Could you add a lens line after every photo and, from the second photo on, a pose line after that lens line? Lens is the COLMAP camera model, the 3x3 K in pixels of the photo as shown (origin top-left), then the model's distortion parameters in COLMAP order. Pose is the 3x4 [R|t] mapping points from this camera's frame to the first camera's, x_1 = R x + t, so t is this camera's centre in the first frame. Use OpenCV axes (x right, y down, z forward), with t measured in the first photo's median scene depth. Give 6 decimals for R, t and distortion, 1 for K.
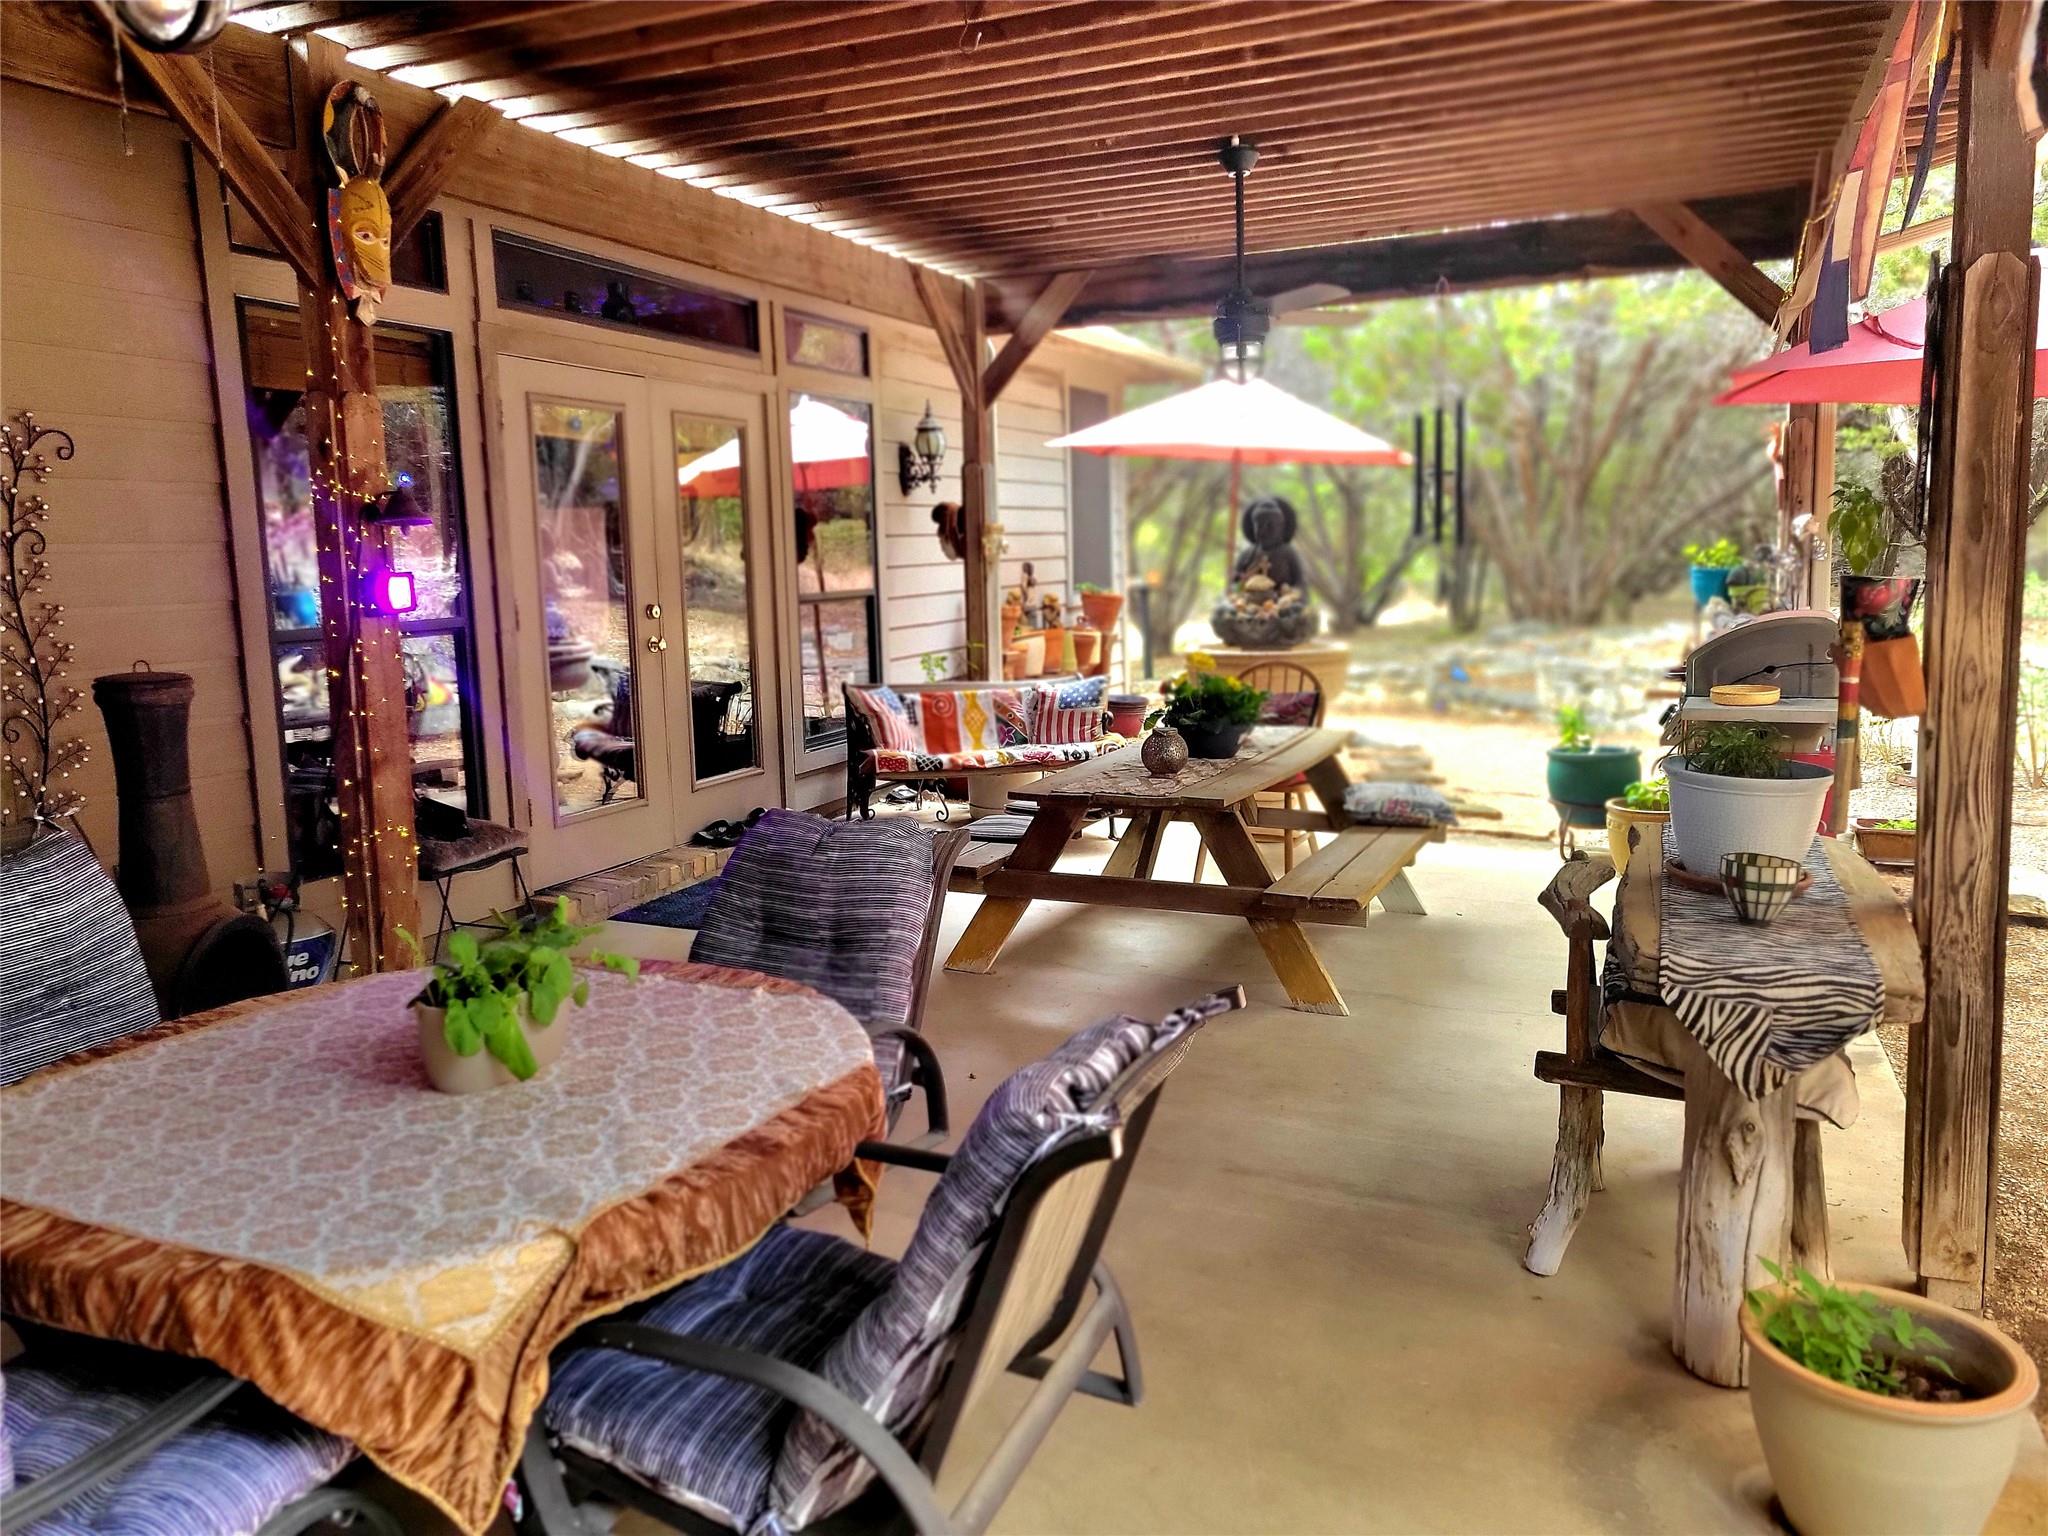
lens RADIAL K [[1538.9, 0, 989.0], [0, 1538.9, 739.0], [0, 0, 1]] dist [0.075243, -0.051802]
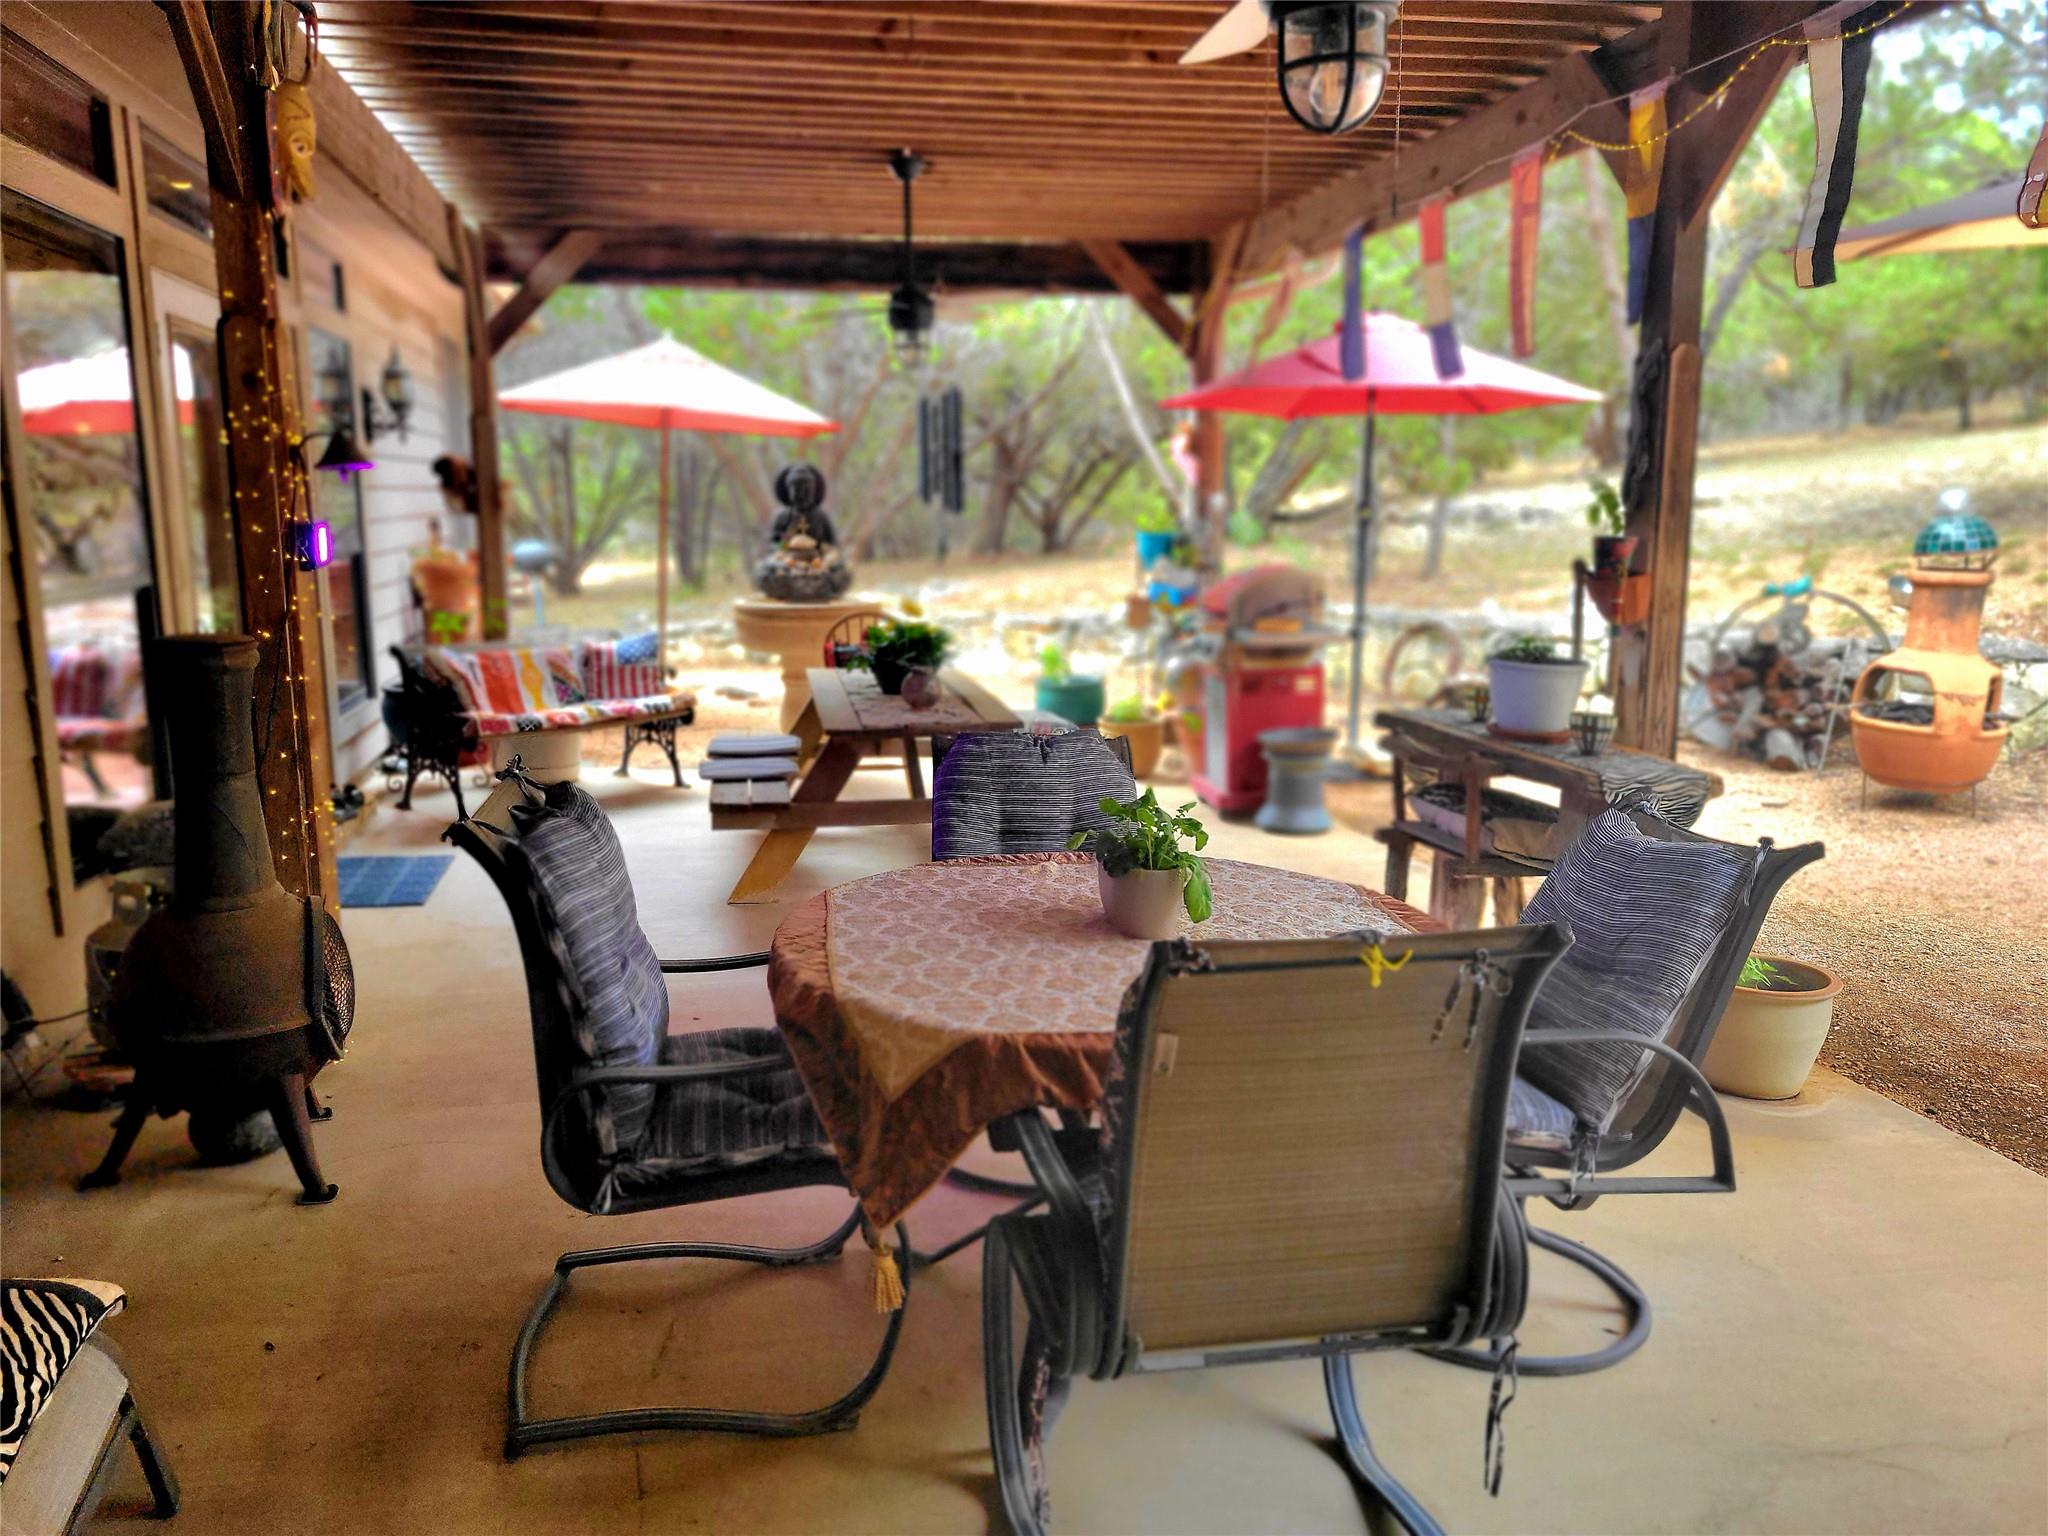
lens RADIAL K [[1538.9, 0, 989.0], [0, 1538.9, 739.0], [0, 0, 1]] dist [0.075243, -0.051802]
pose [[0.831990, -0.066151, 0.550833, -0.331130], [0.053784, 0.997807, 0.038592, 0.003335], [-0.552178, -0.002482, 0.833723, 0.012151]]
